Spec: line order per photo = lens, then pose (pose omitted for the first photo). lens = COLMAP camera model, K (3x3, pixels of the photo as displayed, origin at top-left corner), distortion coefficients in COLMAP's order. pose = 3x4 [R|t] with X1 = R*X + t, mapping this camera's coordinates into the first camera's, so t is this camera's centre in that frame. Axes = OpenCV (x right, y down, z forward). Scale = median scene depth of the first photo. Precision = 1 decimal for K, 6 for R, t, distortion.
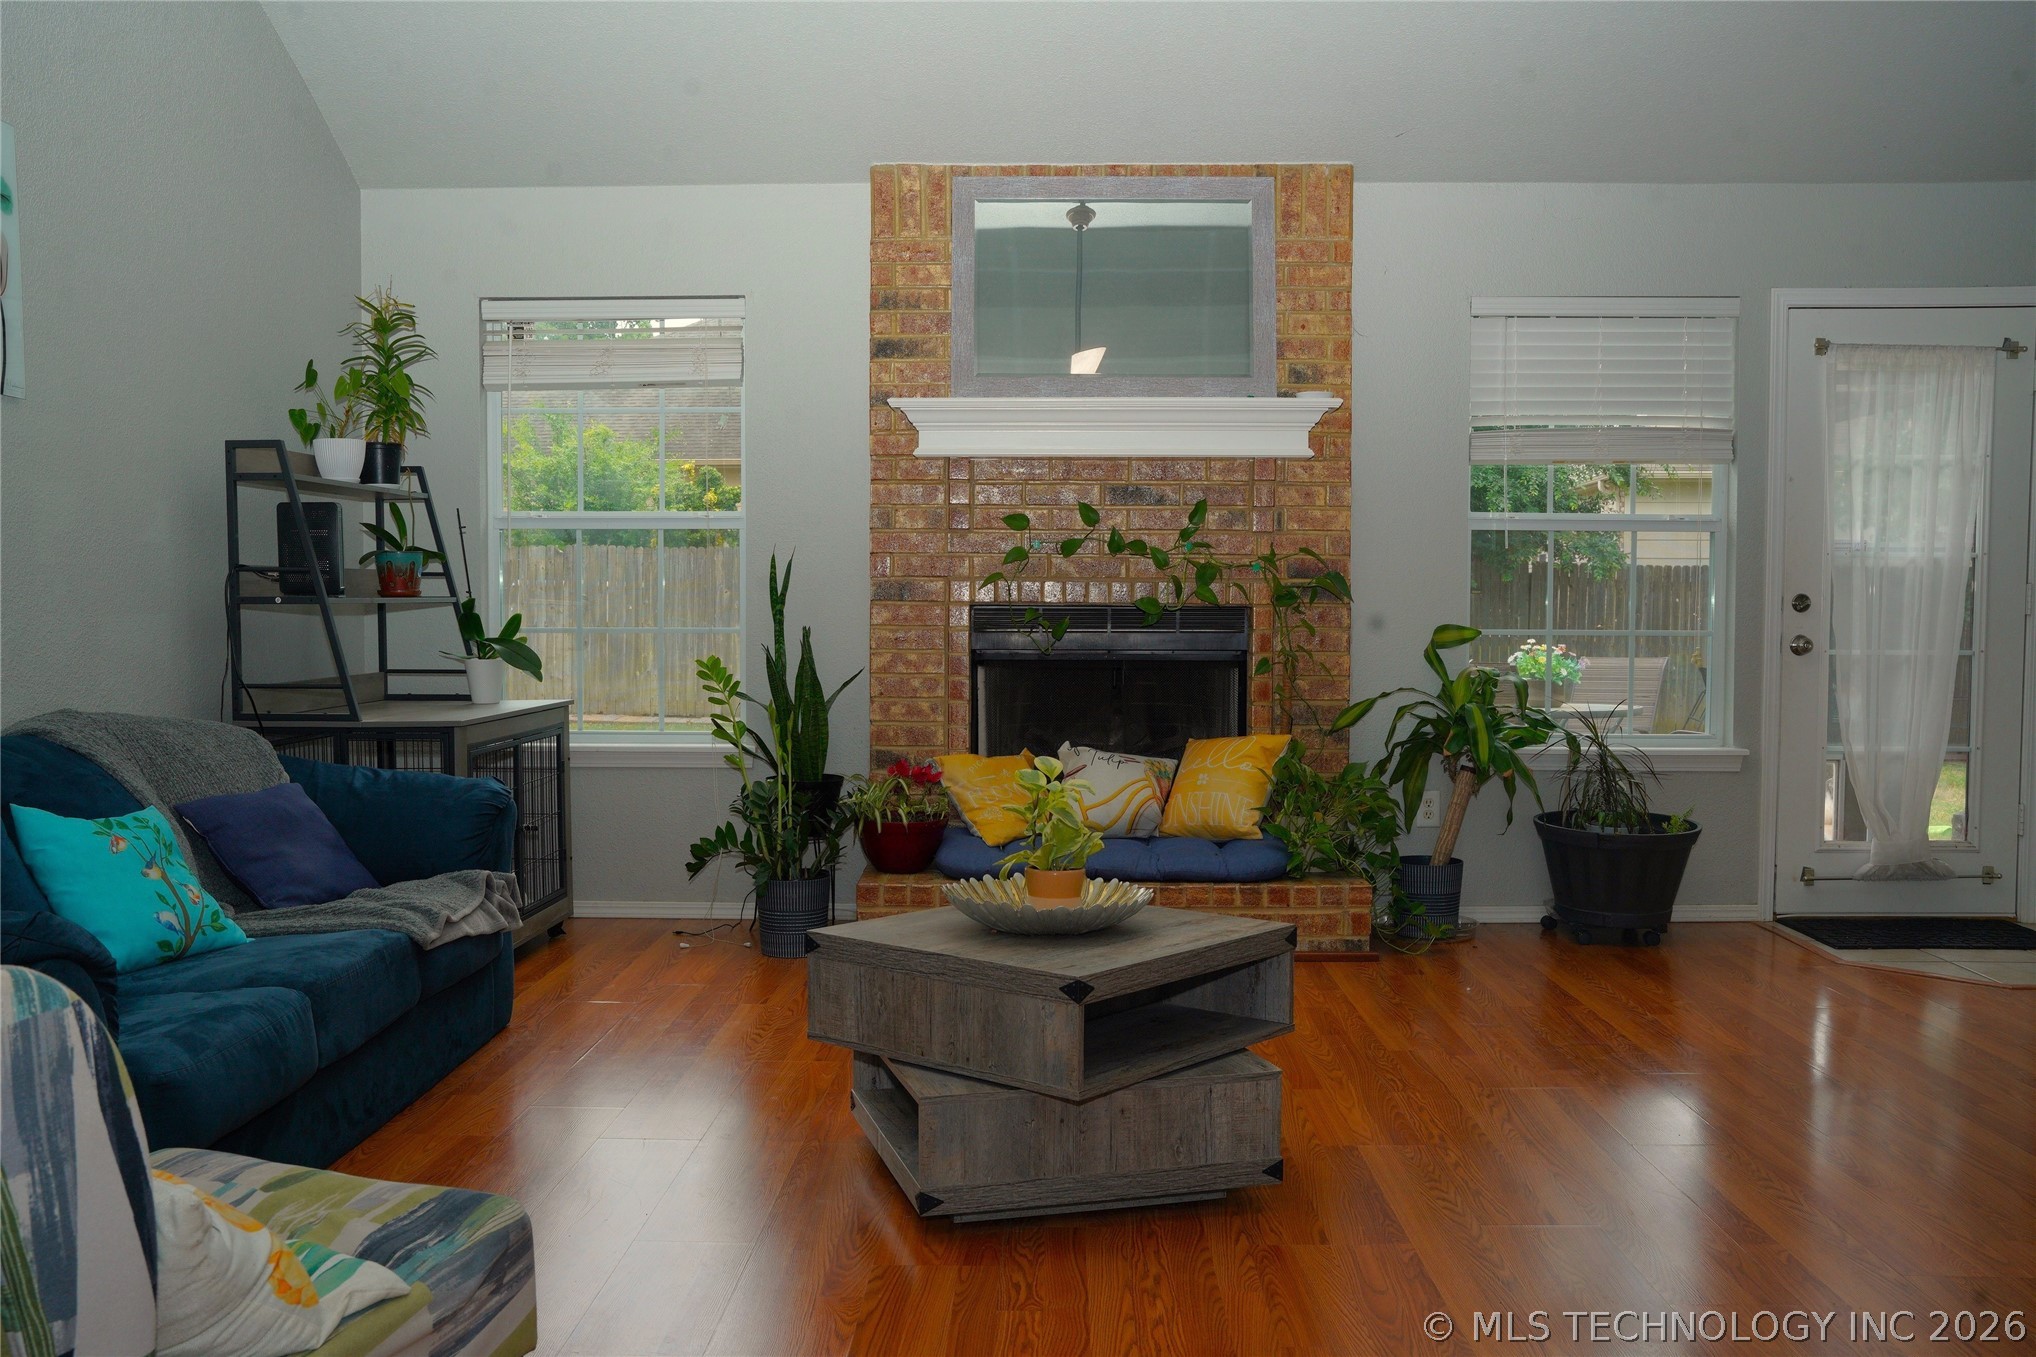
lens RADIAL K [[1784.5, 0, 1018.0], [0, 1784.5, 678.5], [0, 0, 1]] dist [-0.078430, 0.008113]
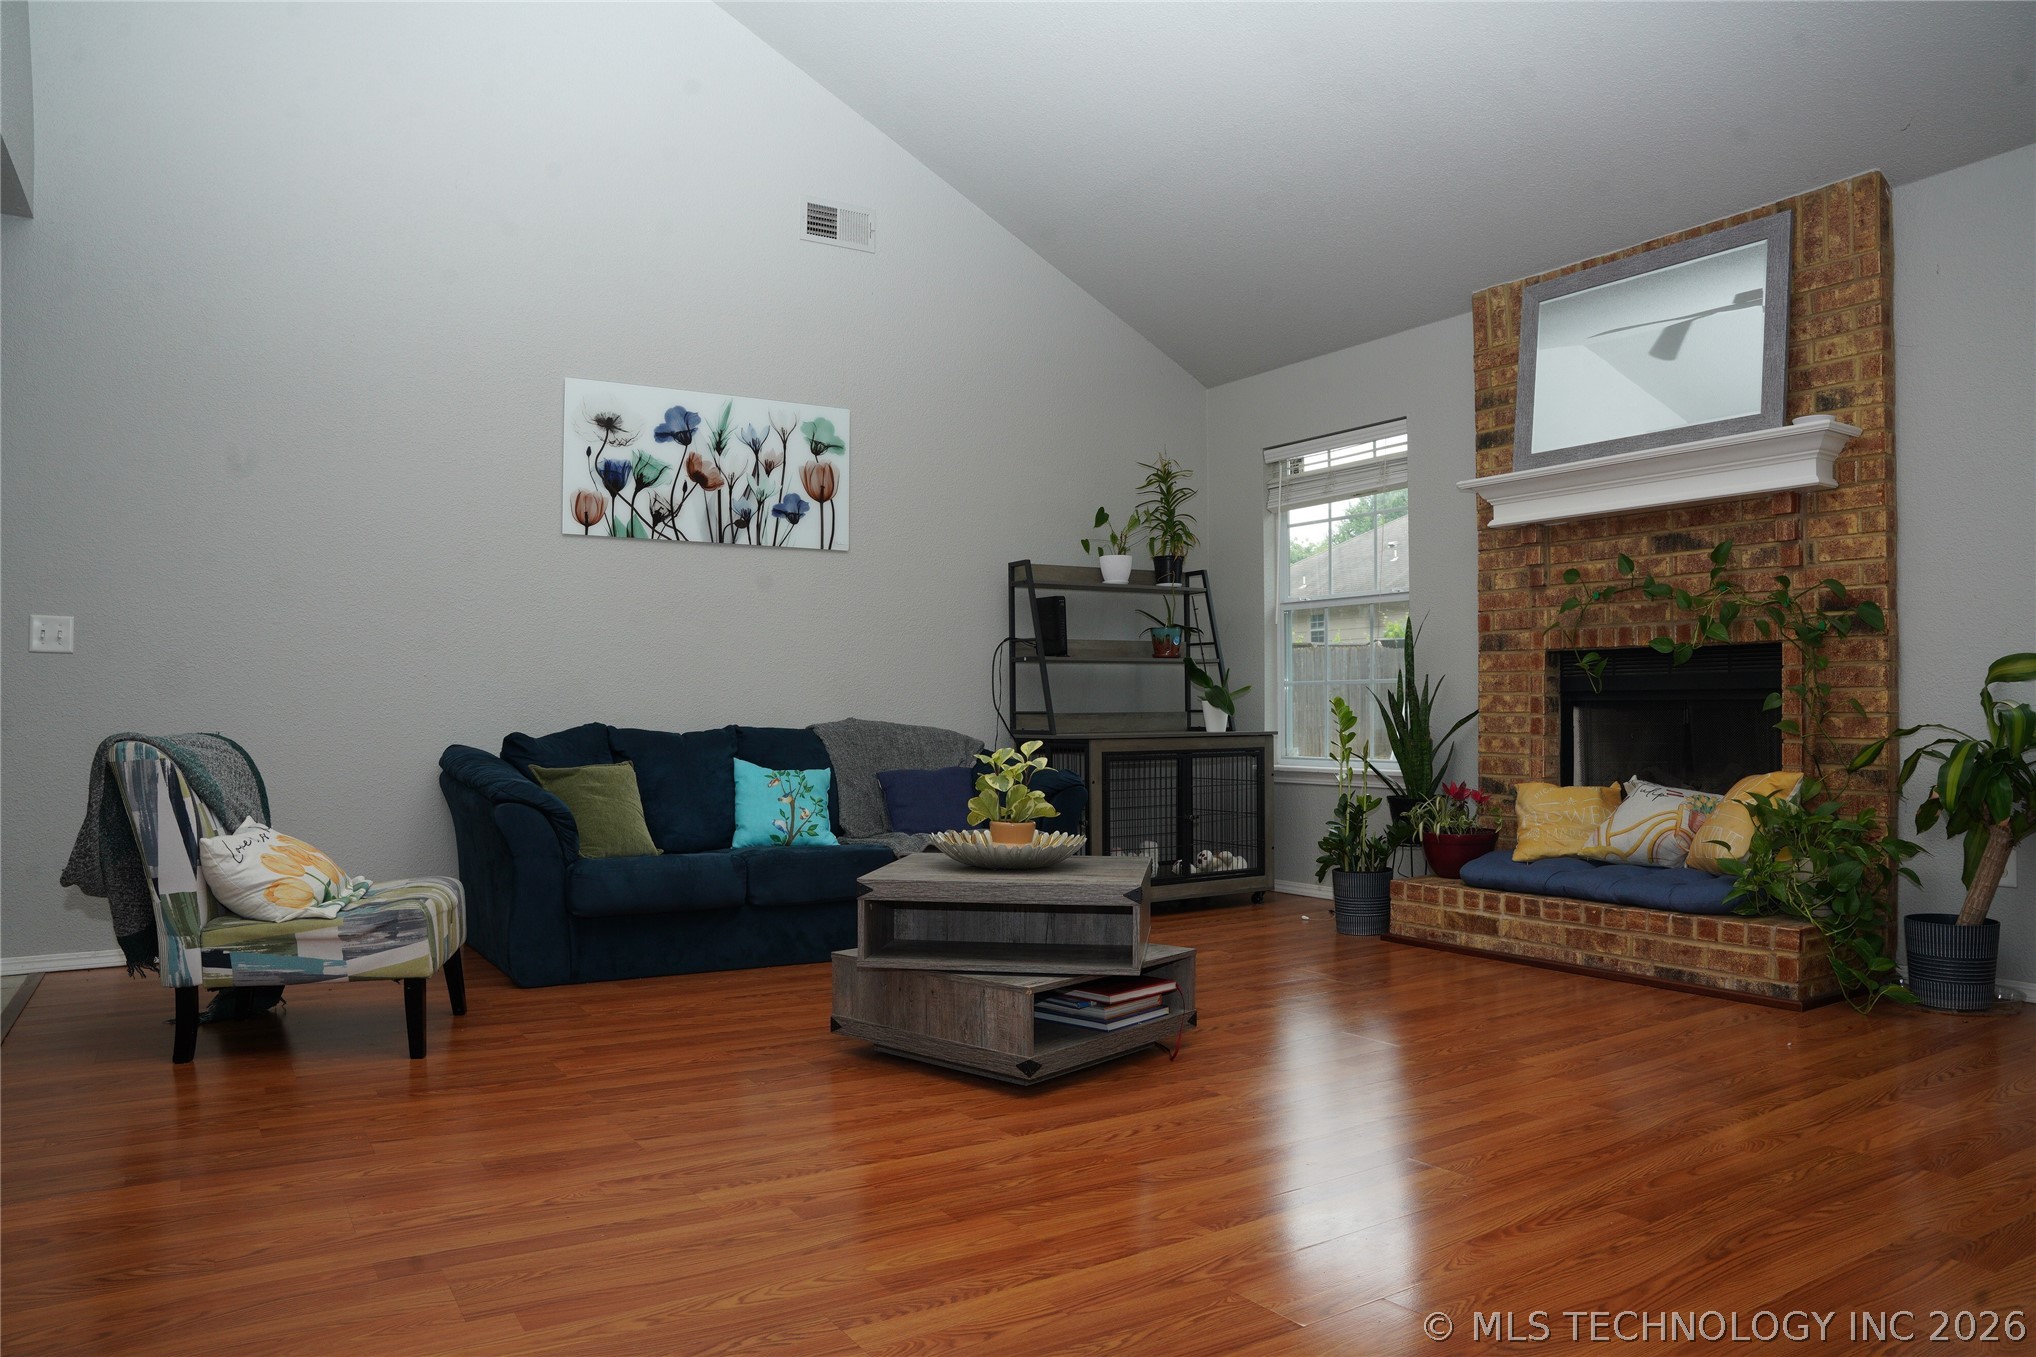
lens RADIAL K [[1383.7, 0, 1023.2], [0, 1383.7, 690.9], [0, 0, 1]] dist [-0.170308, 0.126472]
pose [[0.551487, -0.015894, -0.834032, 0.514628], [-0.030709, 0.998754, -0.039339, 0.028236], [0.833618, 0.047308, 0.550312, 0.249319]]
